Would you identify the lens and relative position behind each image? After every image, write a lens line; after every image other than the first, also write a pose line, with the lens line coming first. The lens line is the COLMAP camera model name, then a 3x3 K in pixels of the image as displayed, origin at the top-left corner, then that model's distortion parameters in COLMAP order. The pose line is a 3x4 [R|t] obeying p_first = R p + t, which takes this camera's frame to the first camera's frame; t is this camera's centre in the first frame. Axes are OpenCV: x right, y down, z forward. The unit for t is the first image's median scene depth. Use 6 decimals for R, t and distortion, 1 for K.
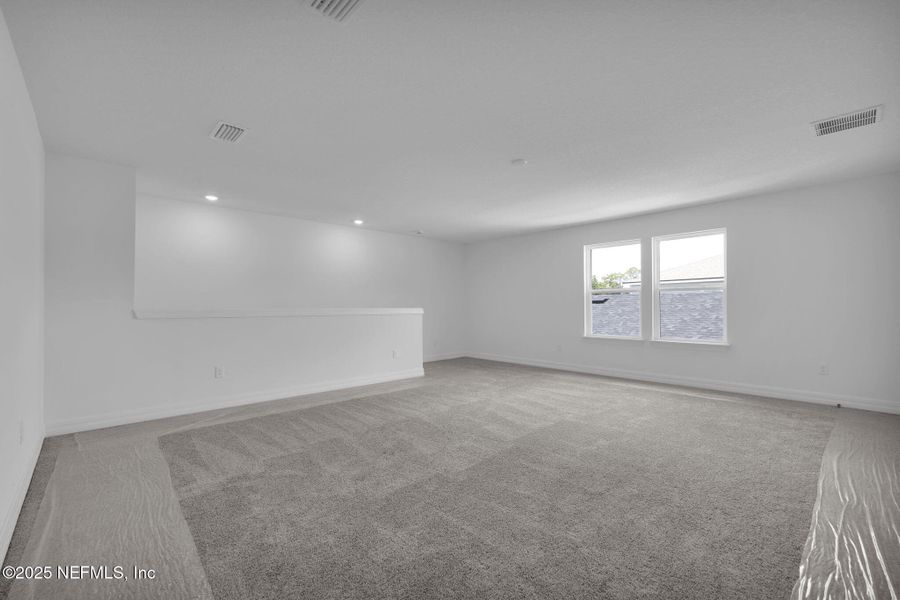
lens RADIAL K [[417.4, 0, 451.4], [0, 417.4, 298.7], [0, 0, 1]] dist [0.003538, 0.000449]
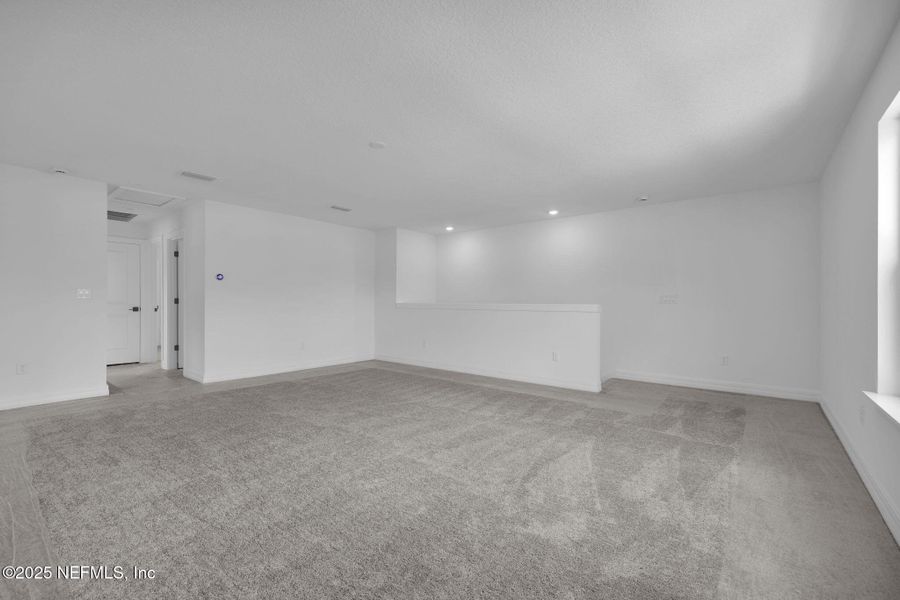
lens RADIAL K [[417.4, 0, 451.4], [0, 417.4, 298.7], [0, 0, 1]] dist [0.003538, 0.000449]
pose [[0.084969, 0.001291, -0.996383, 0.920898], [0.012324, 0.999921, 0.002347, 0.006796], [0.996307, -0.012479, 0.084947, 0.899194]]
